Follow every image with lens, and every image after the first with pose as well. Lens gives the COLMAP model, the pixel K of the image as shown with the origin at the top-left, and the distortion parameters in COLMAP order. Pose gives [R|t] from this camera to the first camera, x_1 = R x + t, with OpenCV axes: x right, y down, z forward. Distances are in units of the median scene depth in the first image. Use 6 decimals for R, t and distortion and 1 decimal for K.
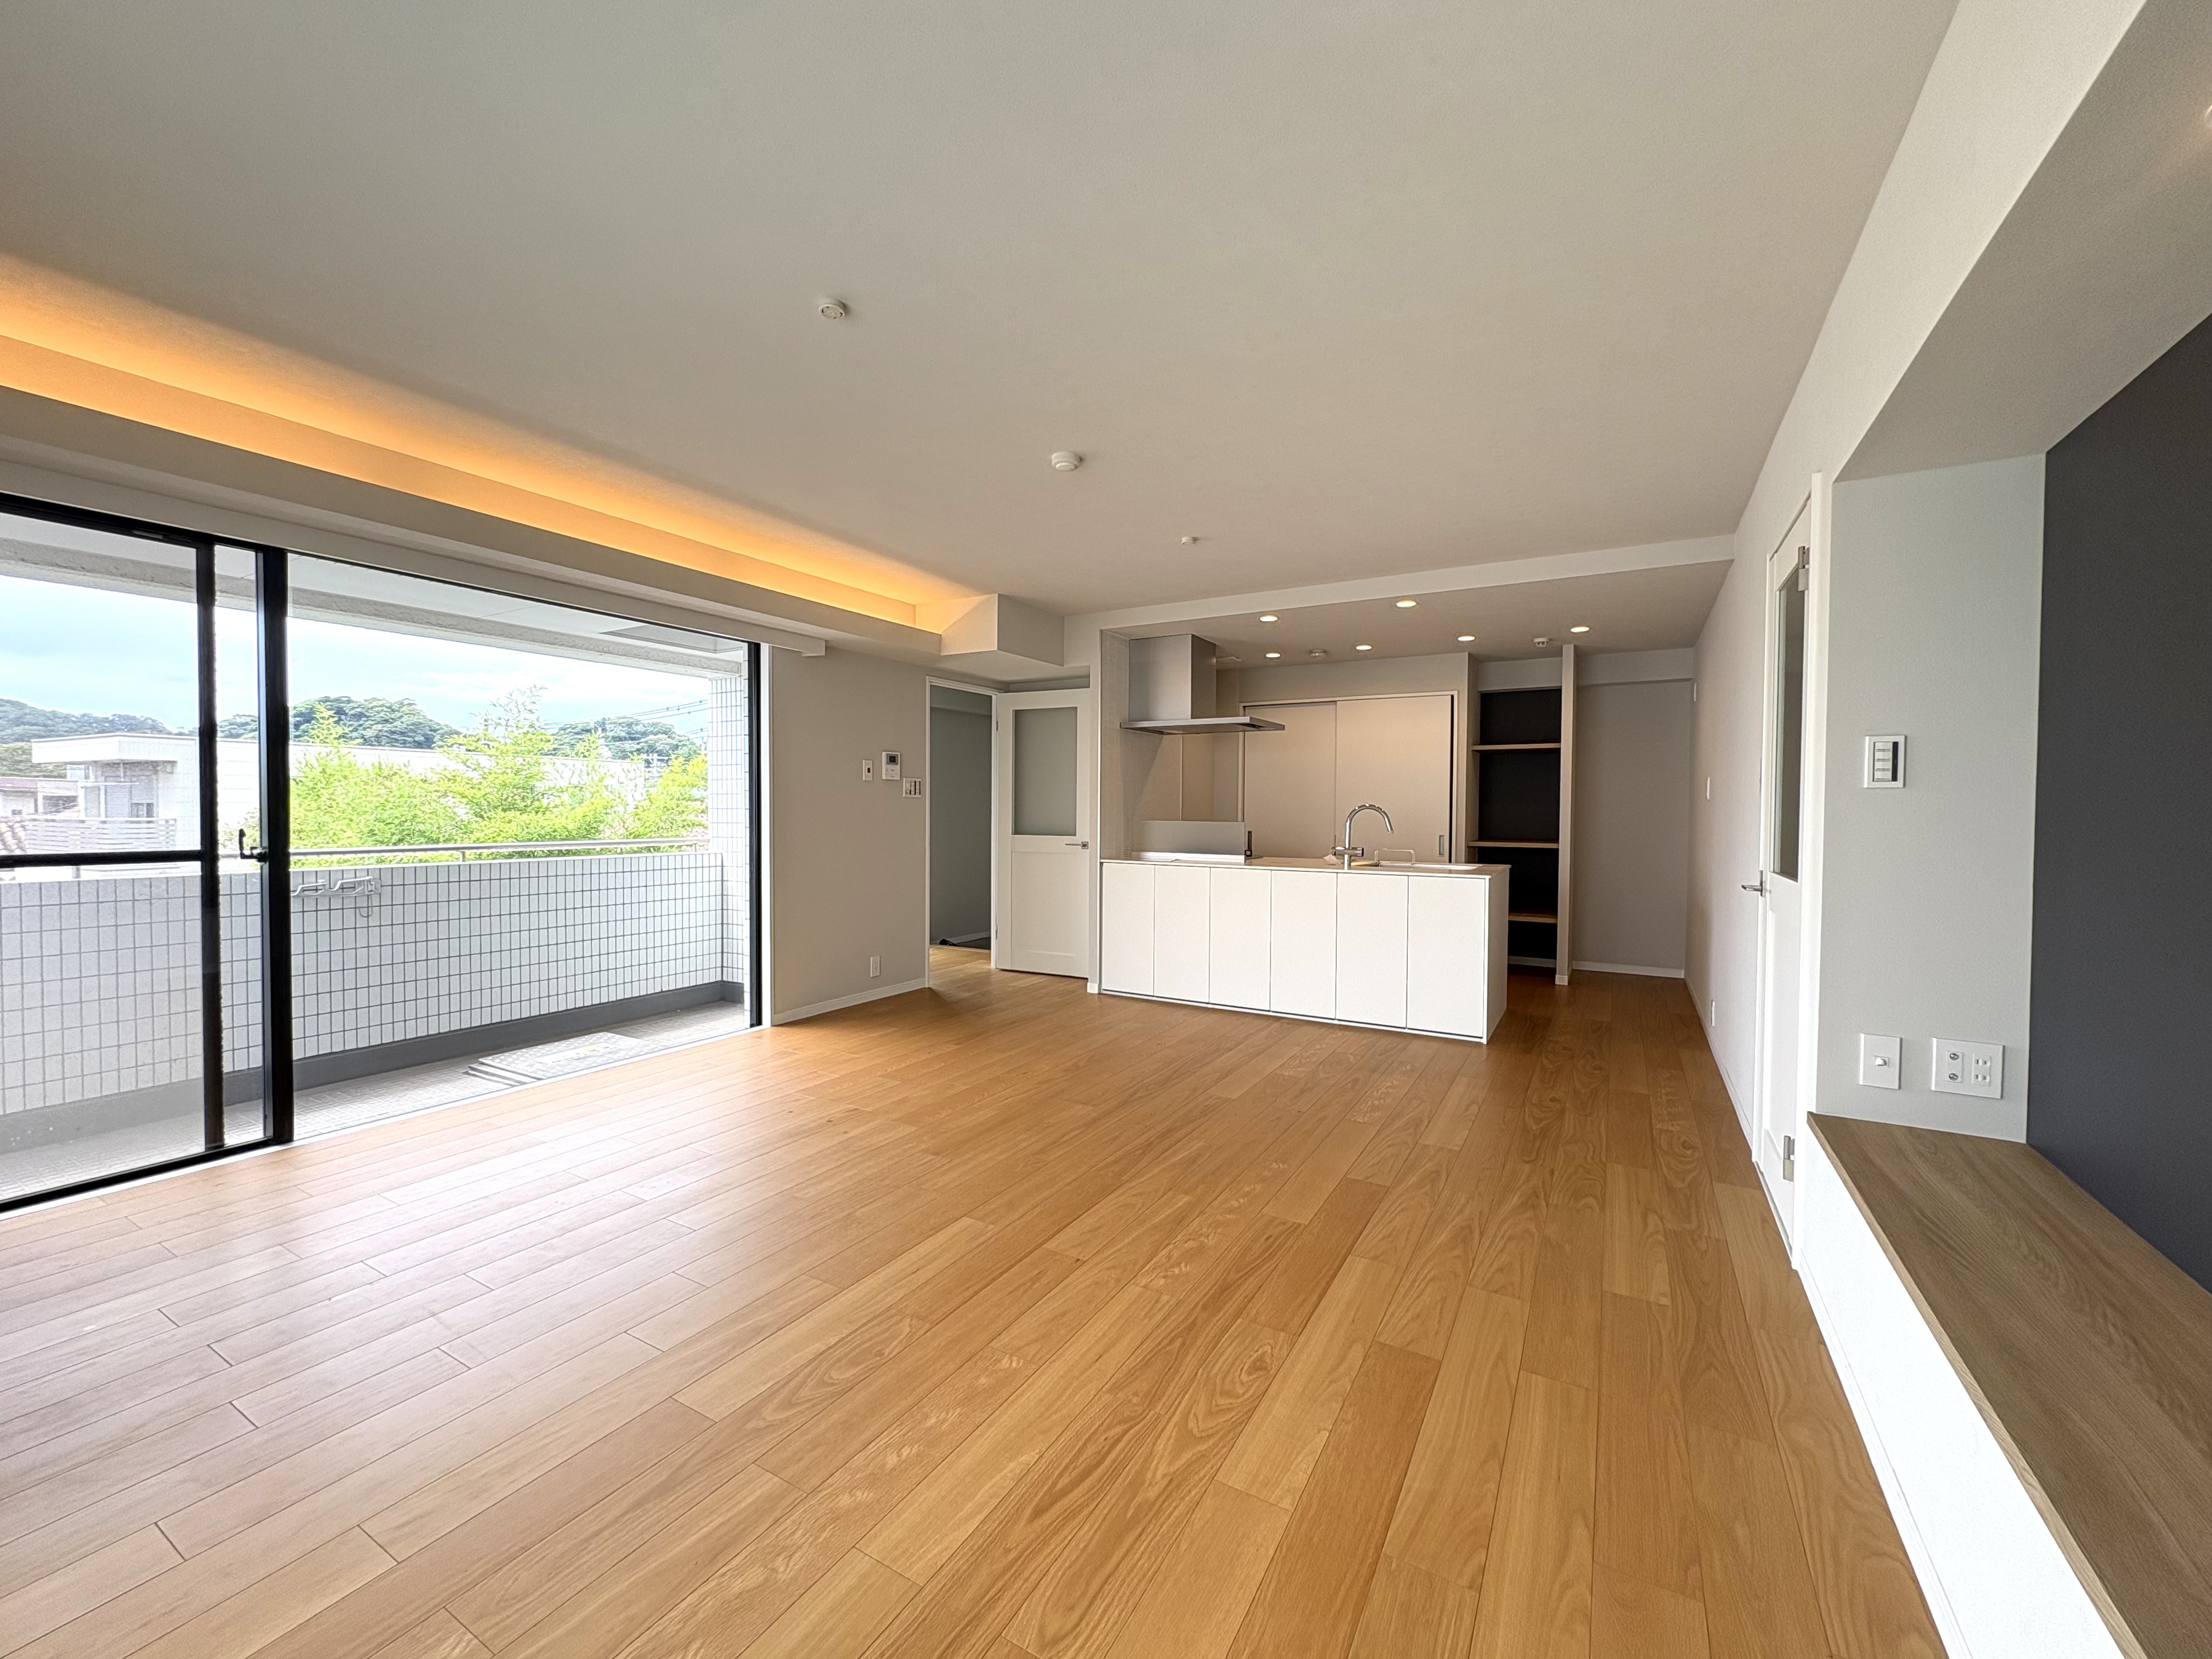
lens RADIAL K [[887.2, 0, 1108.0], [0, 887.2, 830.7], [0, 0, 1]] dist [-0.001173, 0.000346]
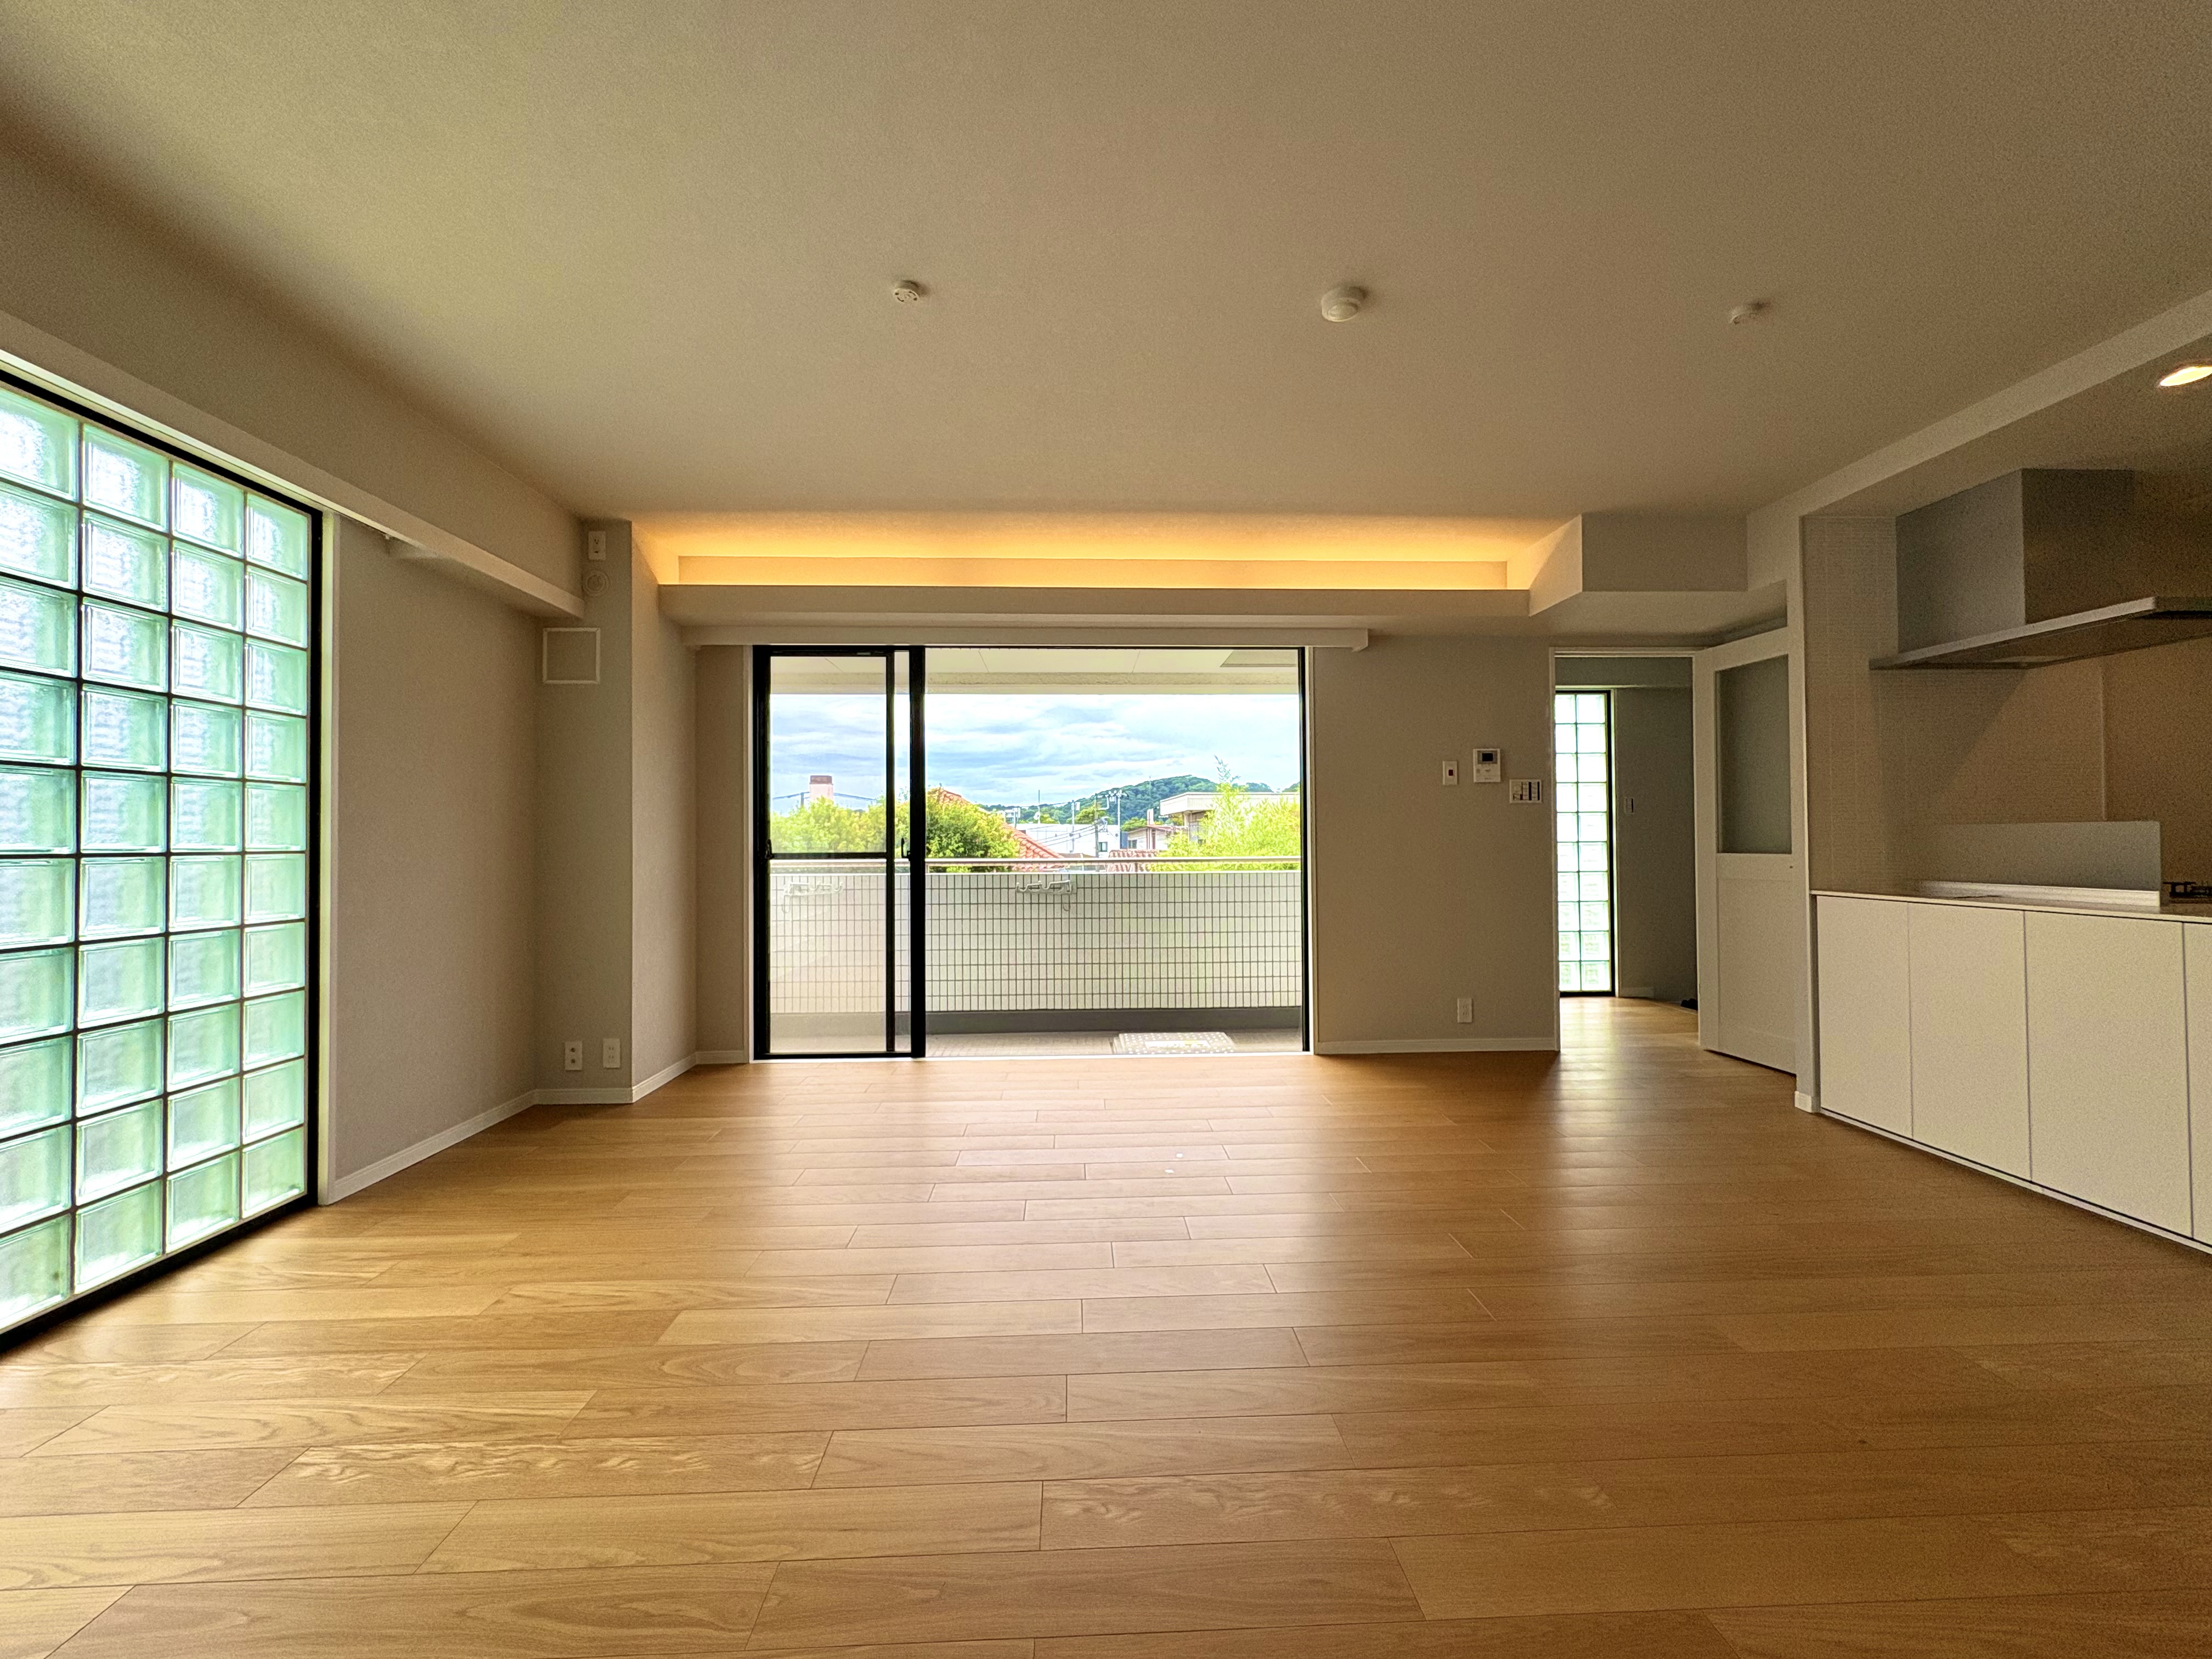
lens RADIAL K [[887.2, 0, 1110.2], [0, 887.2, 833.6], [0, 0, 1]] dist [-0.001173, 0.000346]
pose [[0.530986, -0.019406, -0.847159, 0.293652], [-0.009253, 0.999545, -0.028696, 0.017917], [0.847330, 0.023076, 0.530565, 0.315439]]
